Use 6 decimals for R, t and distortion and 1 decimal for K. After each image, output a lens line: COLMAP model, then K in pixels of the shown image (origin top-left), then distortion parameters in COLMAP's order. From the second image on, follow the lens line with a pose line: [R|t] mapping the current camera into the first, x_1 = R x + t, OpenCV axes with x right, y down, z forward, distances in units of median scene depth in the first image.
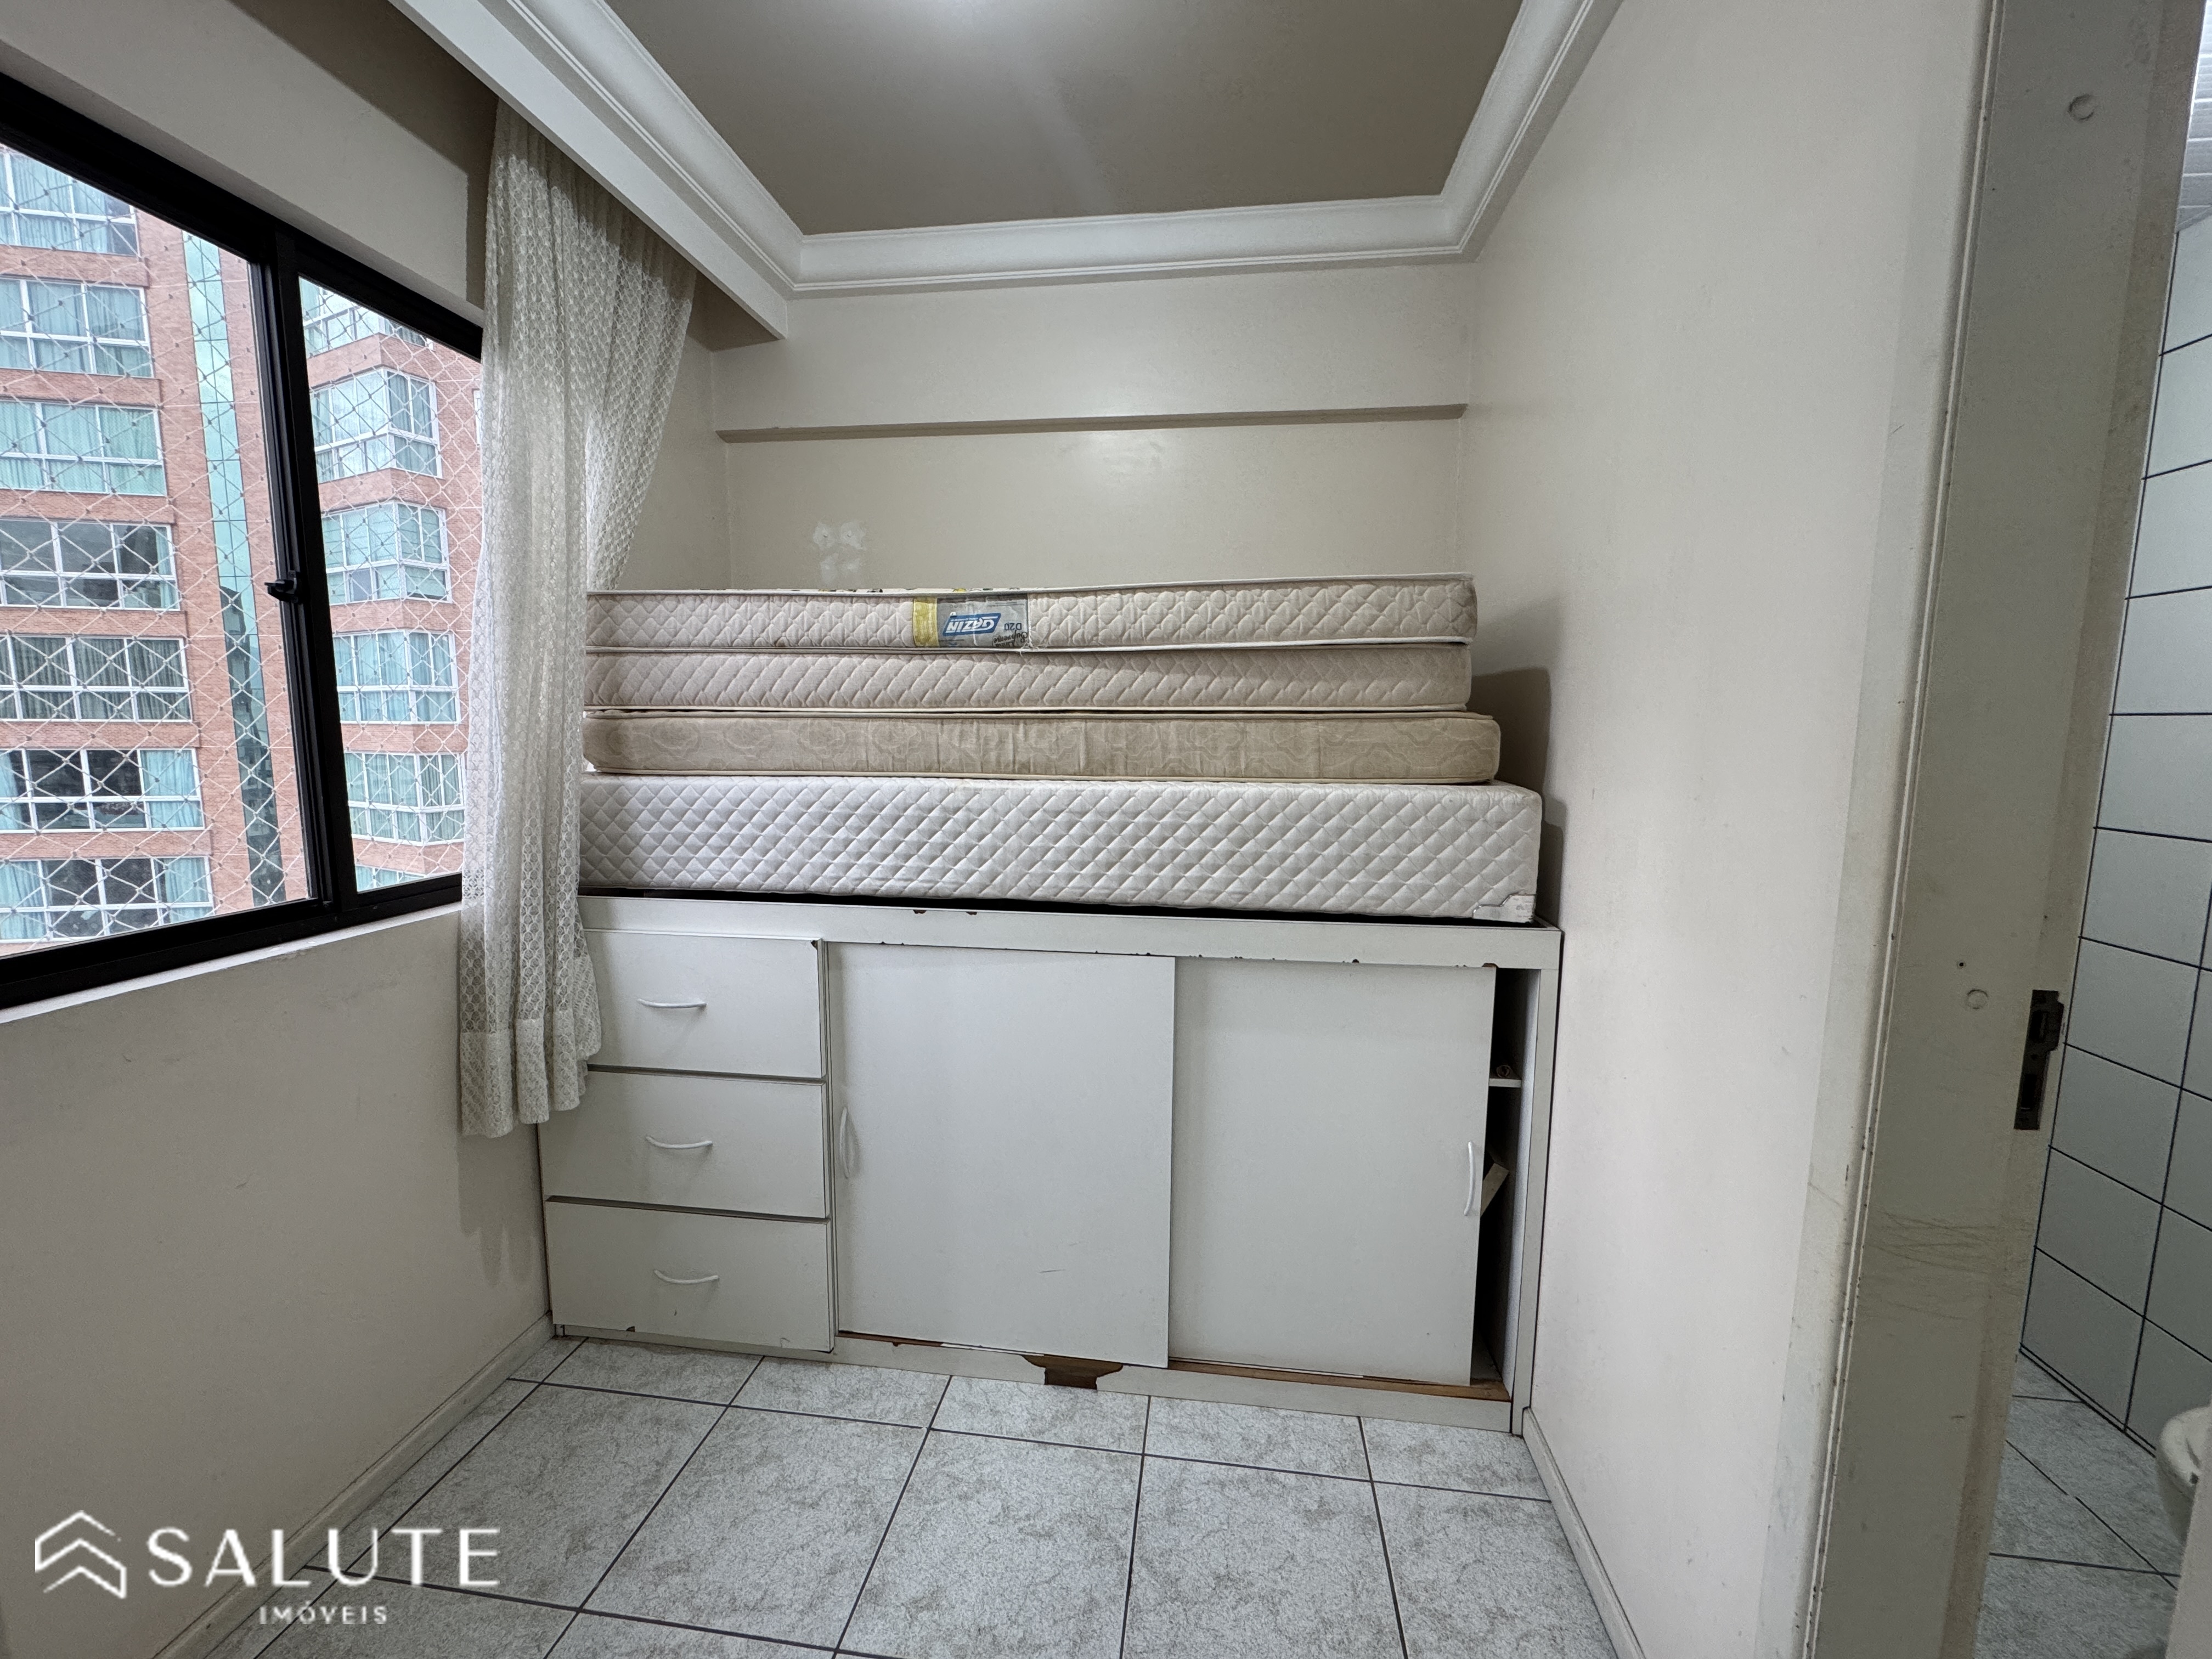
lens RADIAL K [[879.5, 0, 1106.3], [0, 879.5, 830.4], [0, 0, 1]] dist [-0.005016, 0.000606]
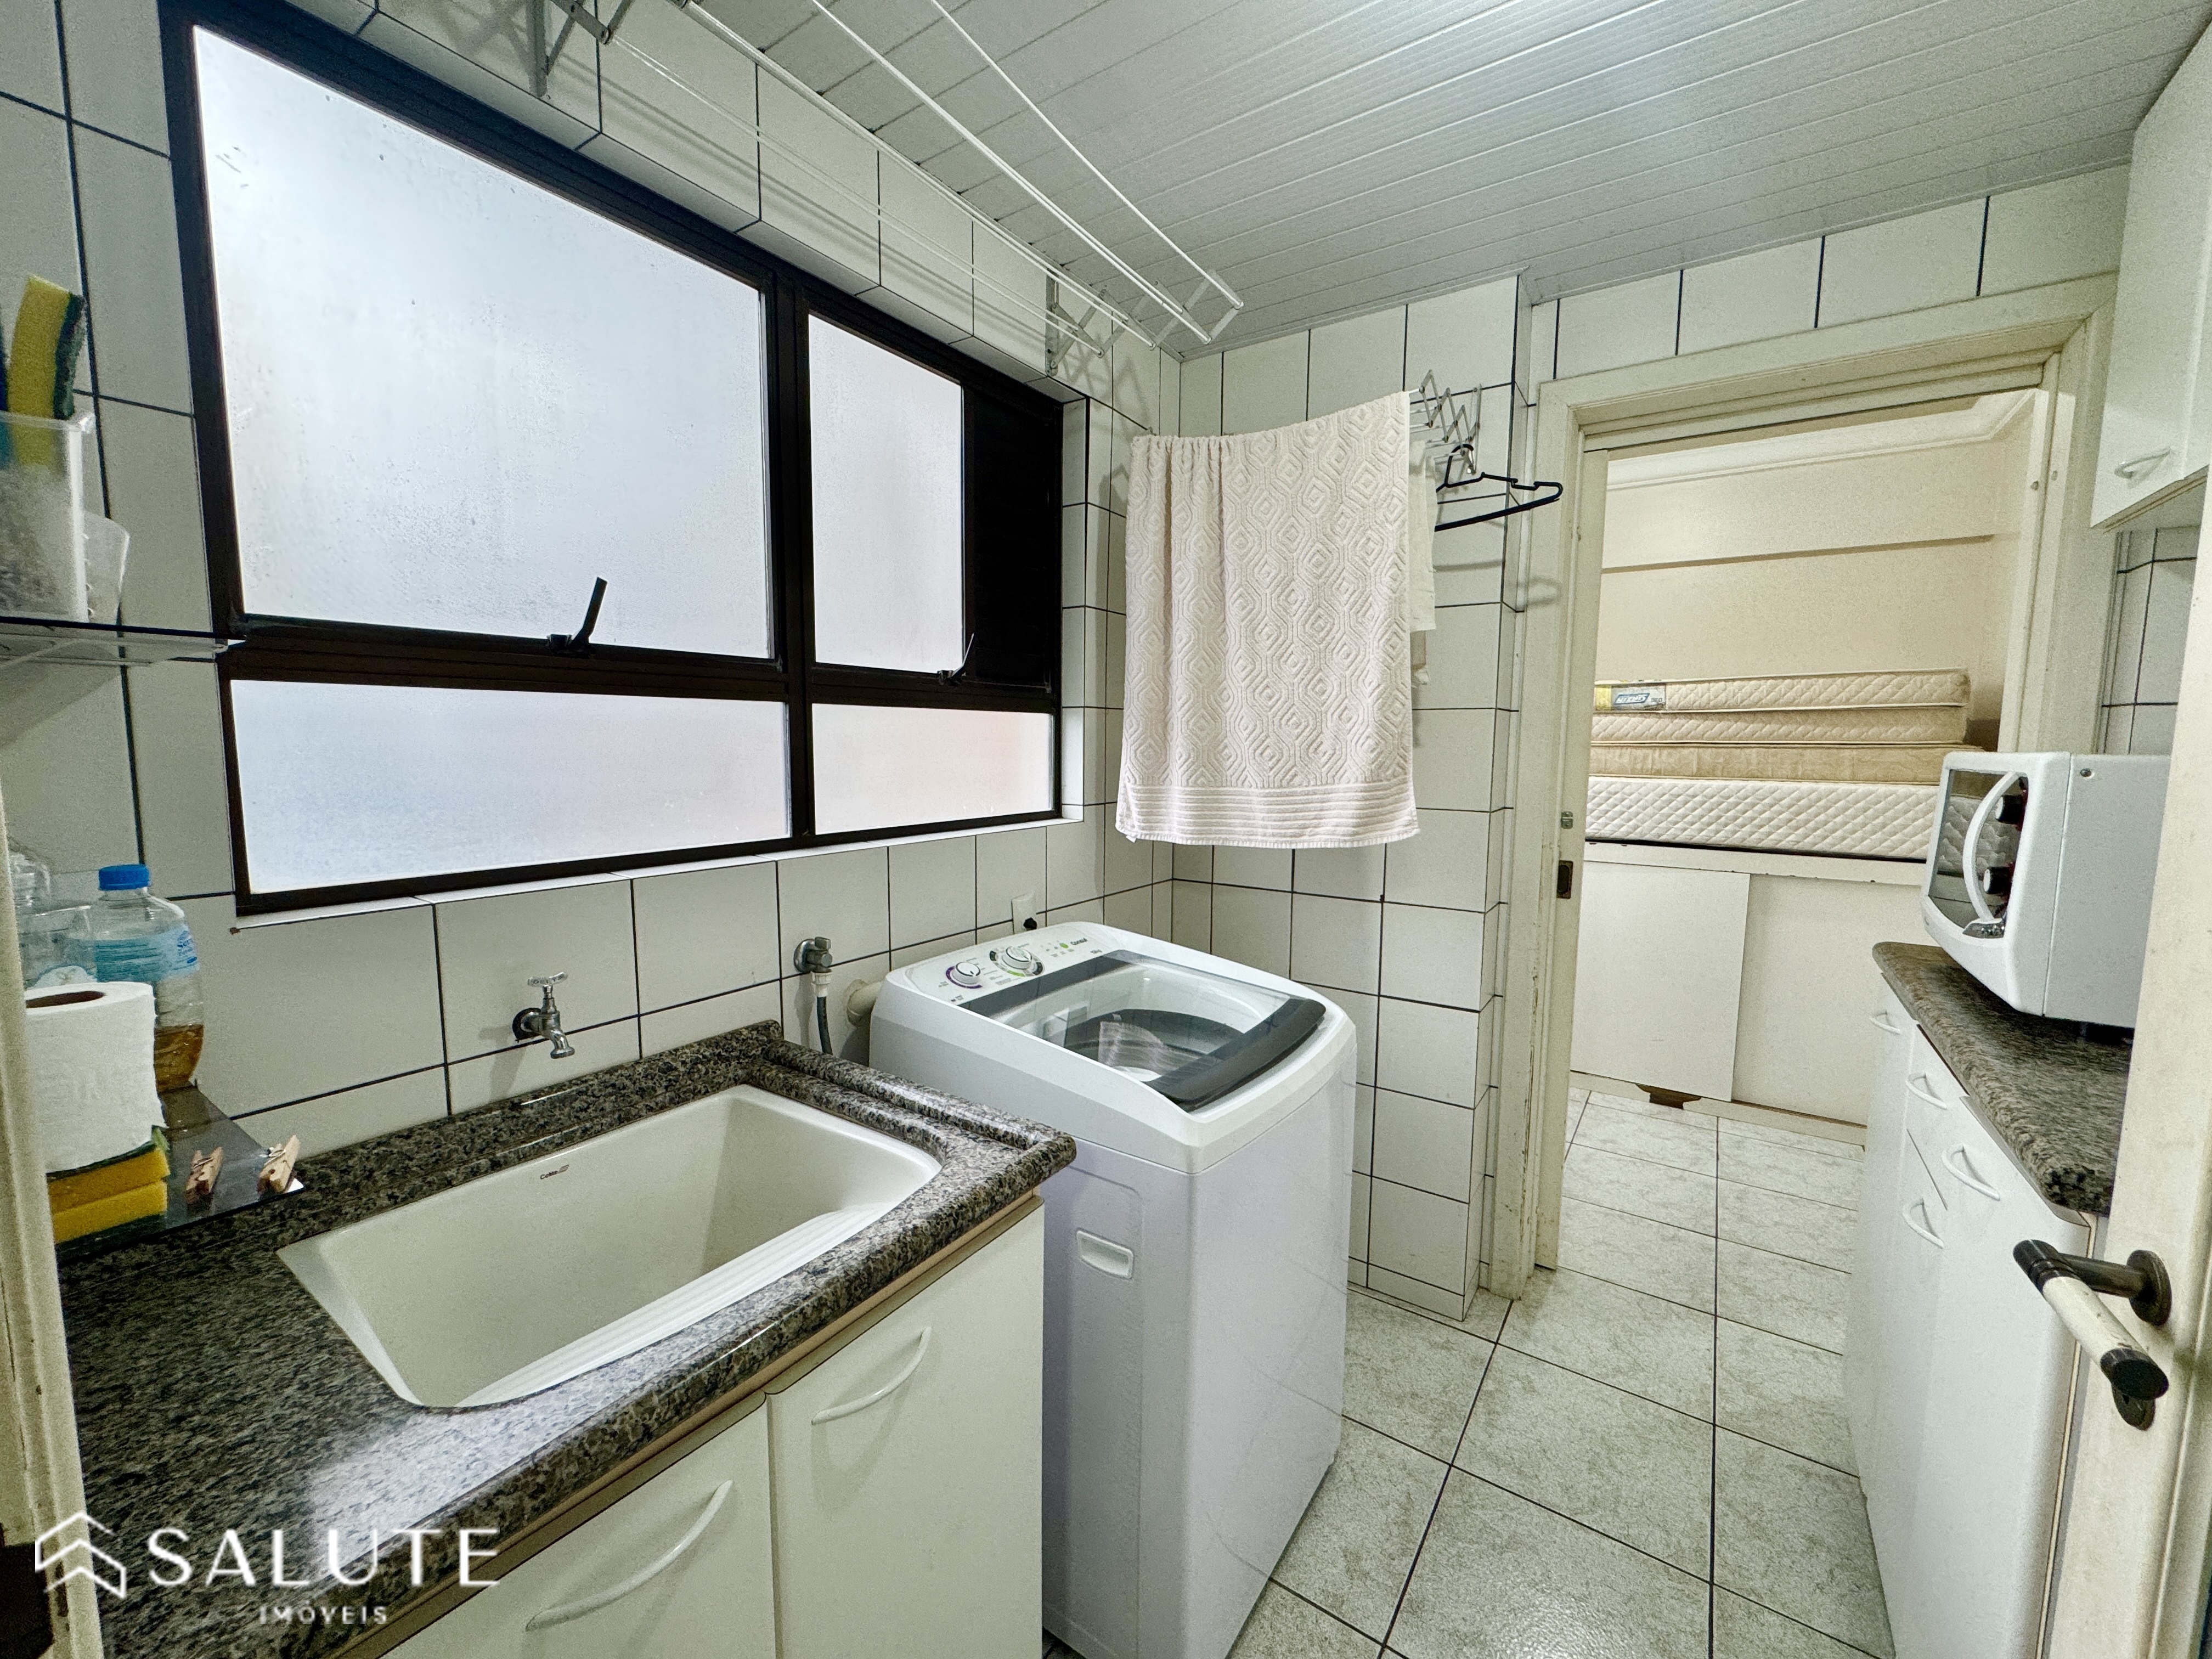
lens RADIAL K [[879.5, 0, 1104.3], [0, 879.5, 826.7], [0, 0, 1]] dist [-0.005016, 0.000606]
pose [[0.887872, 0.044665, -0.457918, -0.290377], [-0.050674, 0.998715, -0.000840, 0.113083], [0.457292, 0.023951, 0.888994, -1.287543]]
